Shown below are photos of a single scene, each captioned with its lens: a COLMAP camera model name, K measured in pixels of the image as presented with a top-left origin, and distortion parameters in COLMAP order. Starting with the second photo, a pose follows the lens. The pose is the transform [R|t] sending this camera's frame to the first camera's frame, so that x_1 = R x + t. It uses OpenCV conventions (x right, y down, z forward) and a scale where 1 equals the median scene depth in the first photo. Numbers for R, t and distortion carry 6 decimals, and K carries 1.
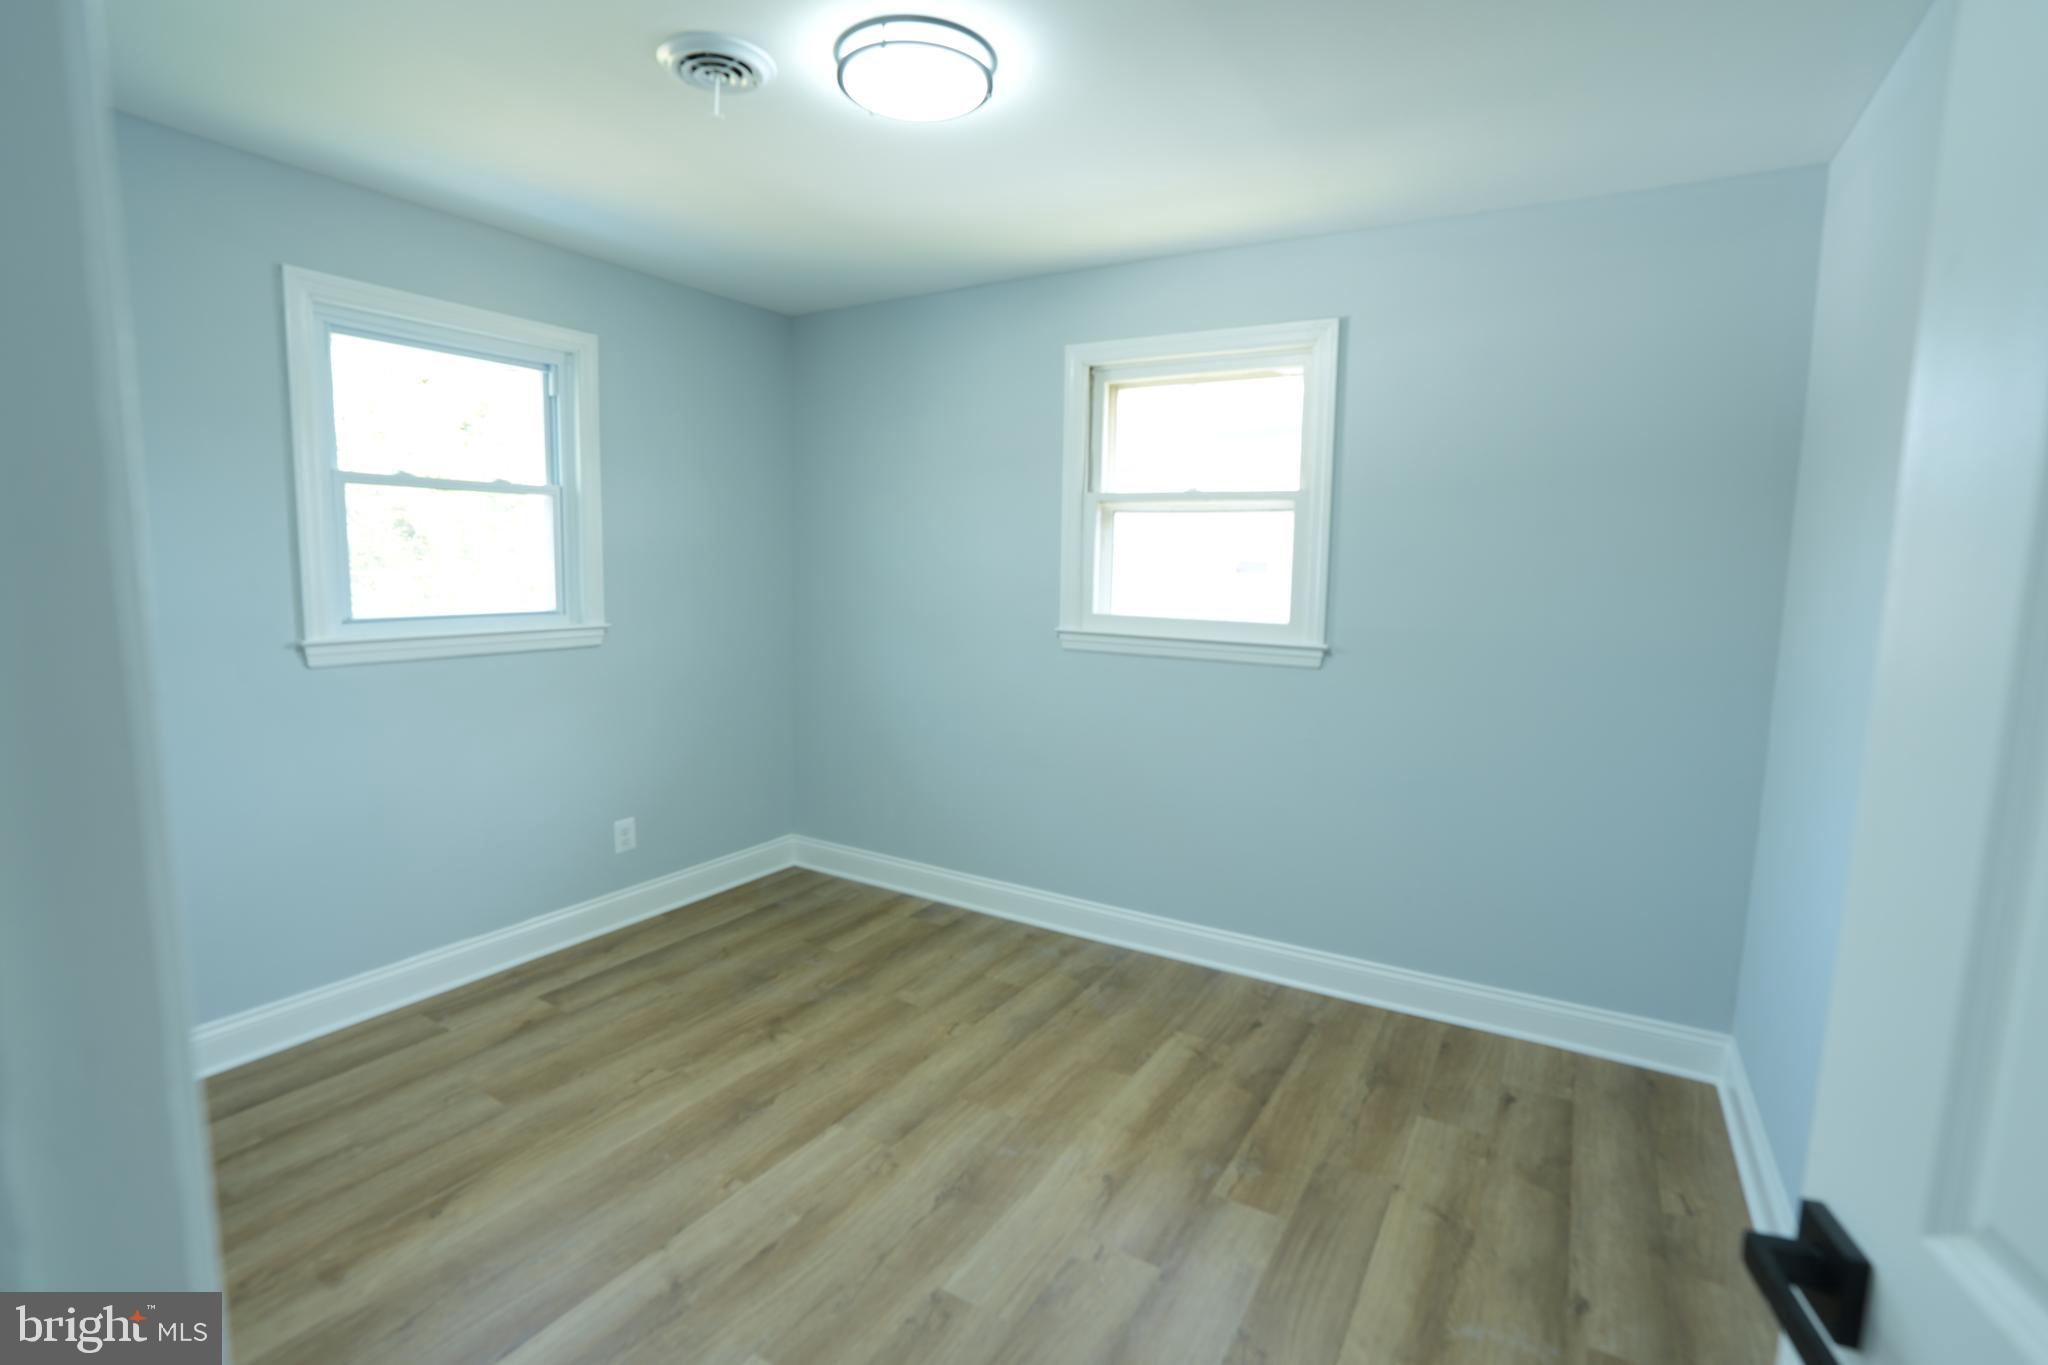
lens RADIAL K [[944.2, 0, 1020.8], [0, 944.2, 667.9], [0, 0, 1]] dist [-0.077059, 0.029672]
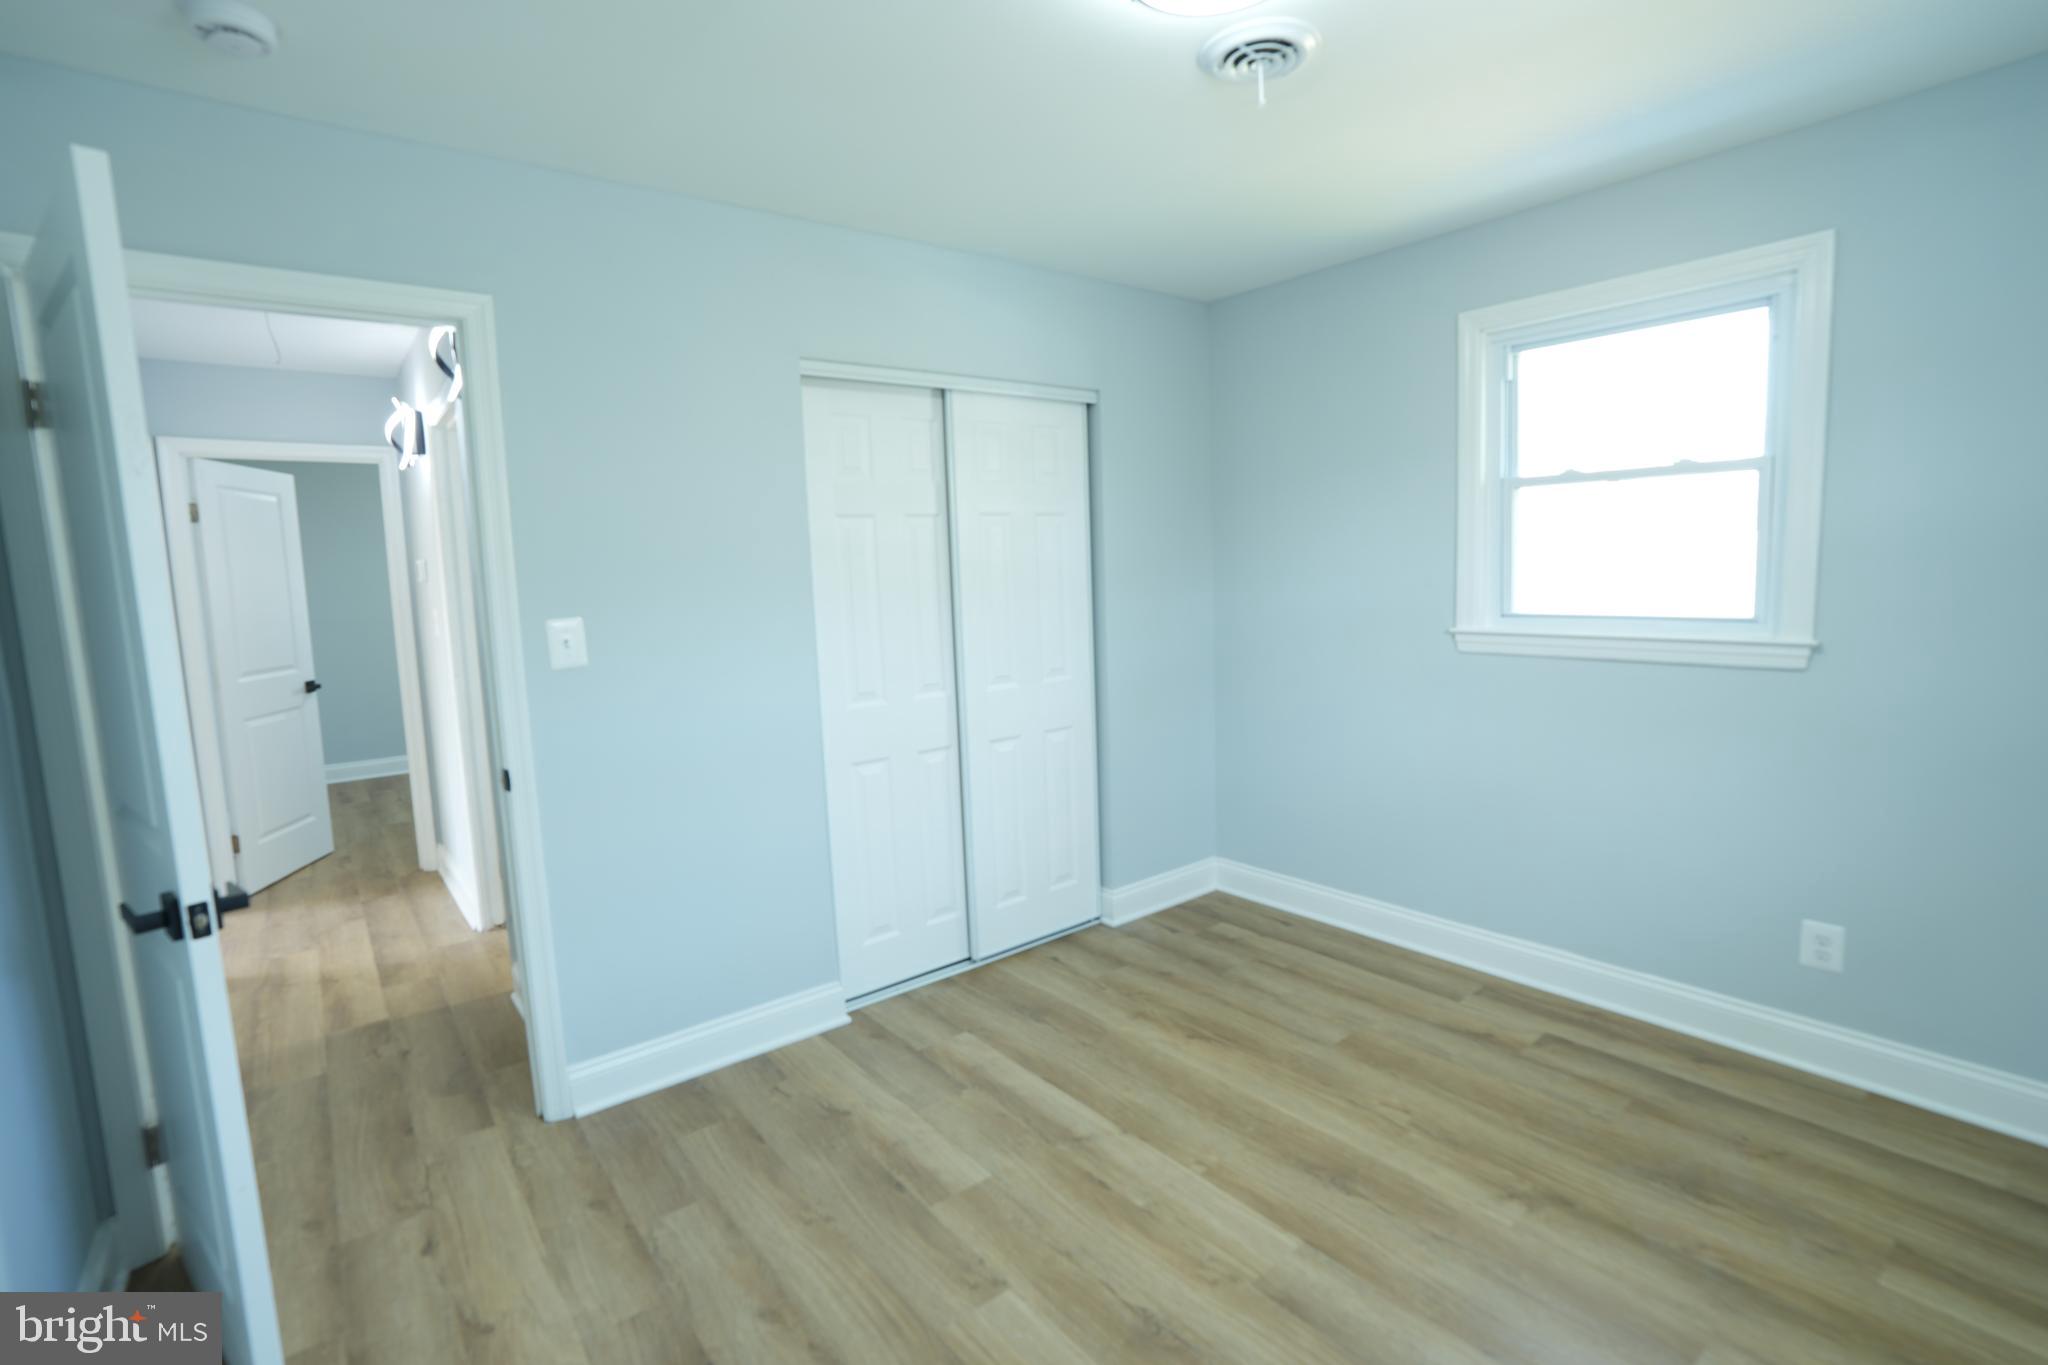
lens RADIAL K [[949.9, 0, 1020.6], [0, 949.9, 676.3], [0, 0, 1]] dist [-0.071071, 0.026939]
pose [[-0.357068, 0.103685, -0.928306, 0.557522], [-0.074563, 0.987485, 0.138974, -0.096249], [0.931098, 0.118840, -0.344868, 0.907562]]
